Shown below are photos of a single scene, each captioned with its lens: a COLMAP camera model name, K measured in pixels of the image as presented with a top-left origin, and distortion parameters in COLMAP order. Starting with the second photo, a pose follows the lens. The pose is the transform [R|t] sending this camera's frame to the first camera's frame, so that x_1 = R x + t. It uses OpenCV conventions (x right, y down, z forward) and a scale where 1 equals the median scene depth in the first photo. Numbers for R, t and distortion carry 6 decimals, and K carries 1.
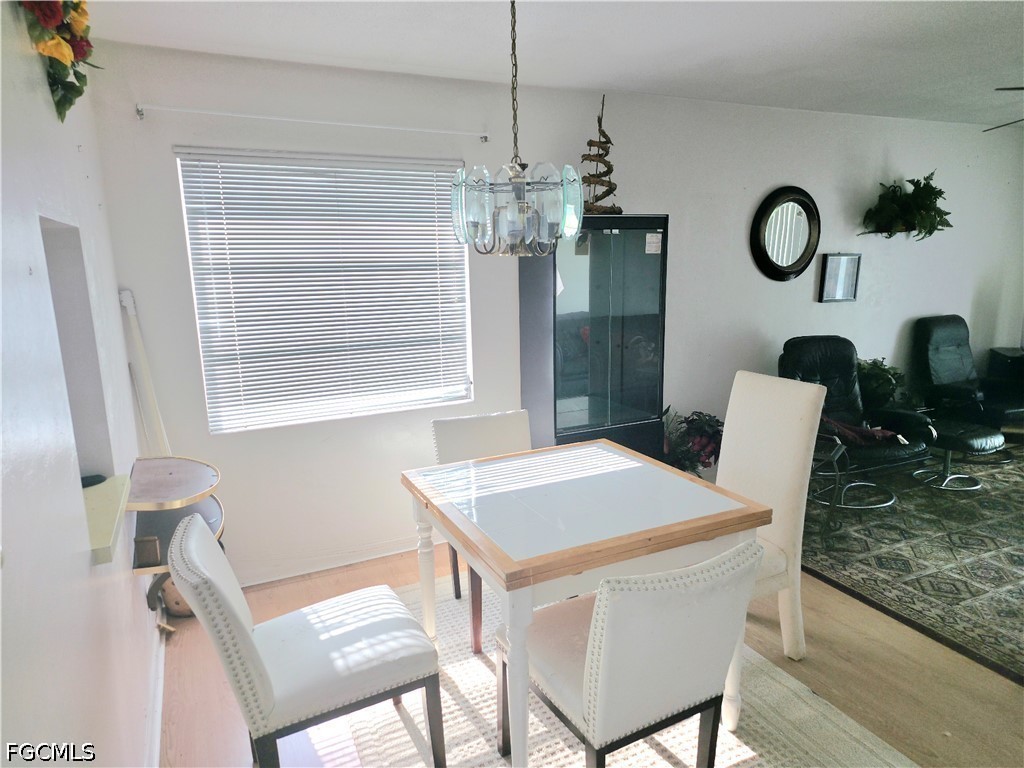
lens RADIAL K [[676.5, 0, 511.6], [0, 676.5, 390.0], [0, 0, 1]] dist [0.070678, -0.039691]
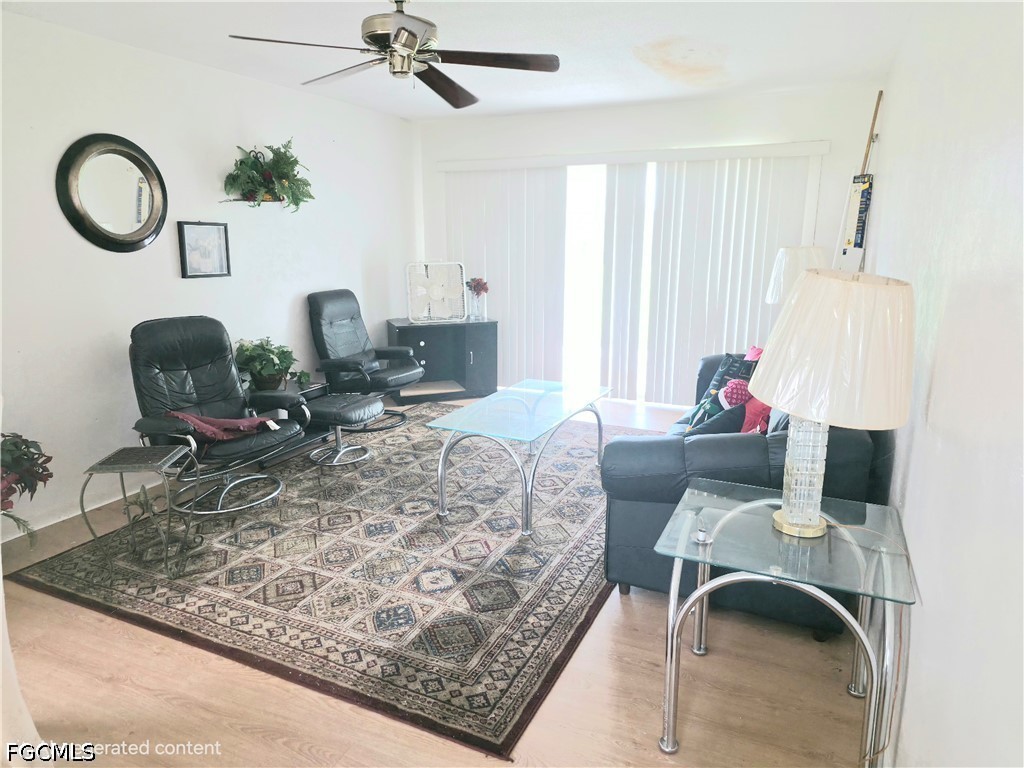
lens RADIAL K [[676.5, 0, 511.6], [0, 676.5, 390.0], [0, 0, 1]] dist [0.070678, -0.039691]
pose [[0.771987, -0.130600, 0.622077, 0.234335], [0.113959, 0.991245, 0.066683, 0.000430], [-0.625340, 0.019413, 0.780111, 0.081318]]
